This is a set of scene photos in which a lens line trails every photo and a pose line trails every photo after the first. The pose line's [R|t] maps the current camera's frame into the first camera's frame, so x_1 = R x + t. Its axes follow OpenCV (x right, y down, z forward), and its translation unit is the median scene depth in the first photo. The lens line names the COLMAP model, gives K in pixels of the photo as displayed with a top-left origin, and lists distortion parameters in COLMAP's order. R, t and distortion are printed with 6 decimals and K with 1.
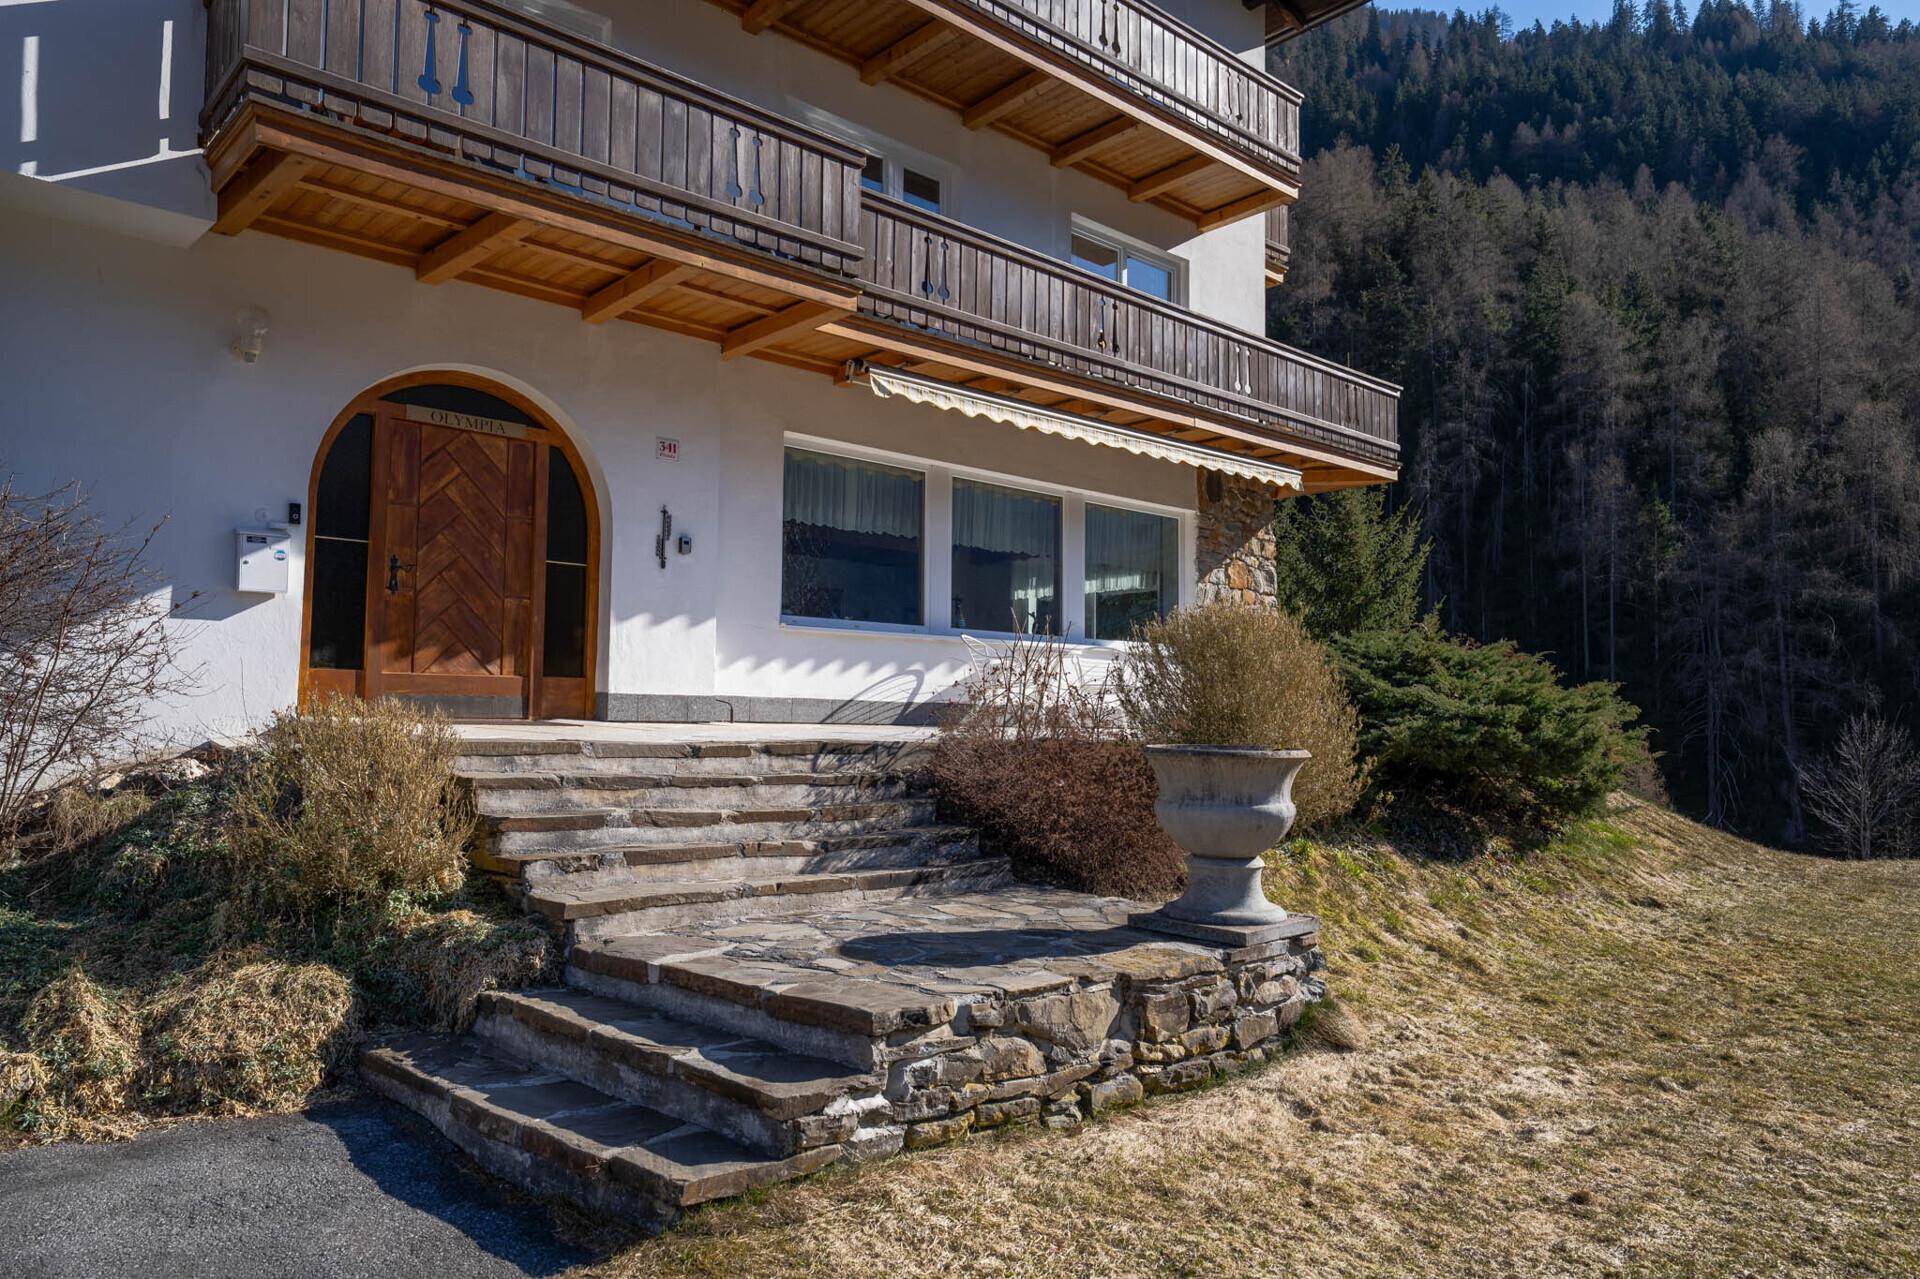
lens RADIAL K [[1280.0, 0, 962.5], [0, 1280.0, 643.3], [0, 0, 1]] dist [0.052874, 0.004028]
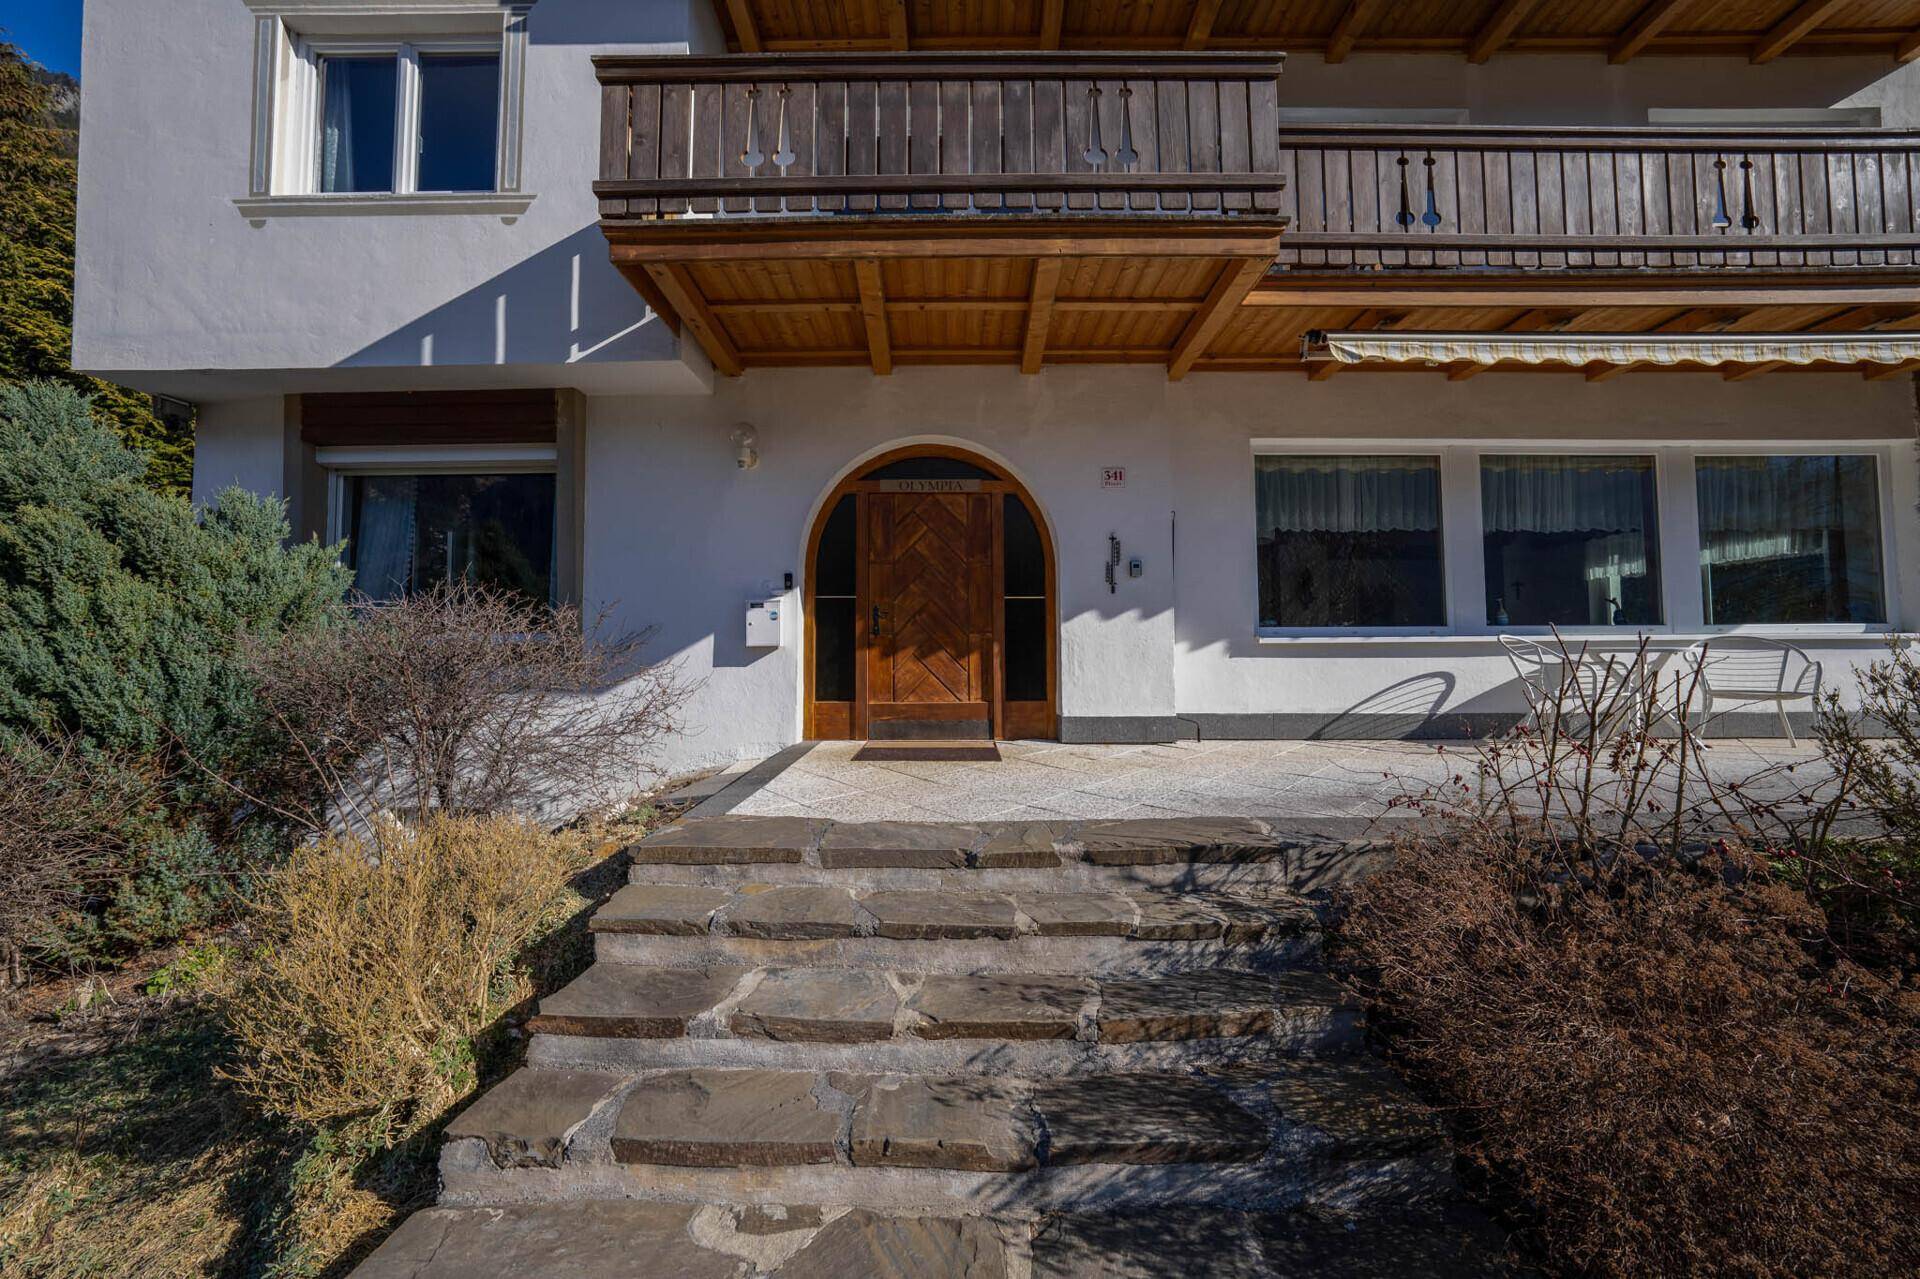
lens RADIAL K [[664.7, 0, 959.1], [0, 664.7, 638.3], [0, 0, 1]] dist [-0.032585, 0.007011]
pose [[0.735335, -0.038121, -0.676631, 0.033800], [0.056040, 0.998418, 0.004652, -0.031665], [0.675383, -0.041340, 0.736307, 0.521742]]
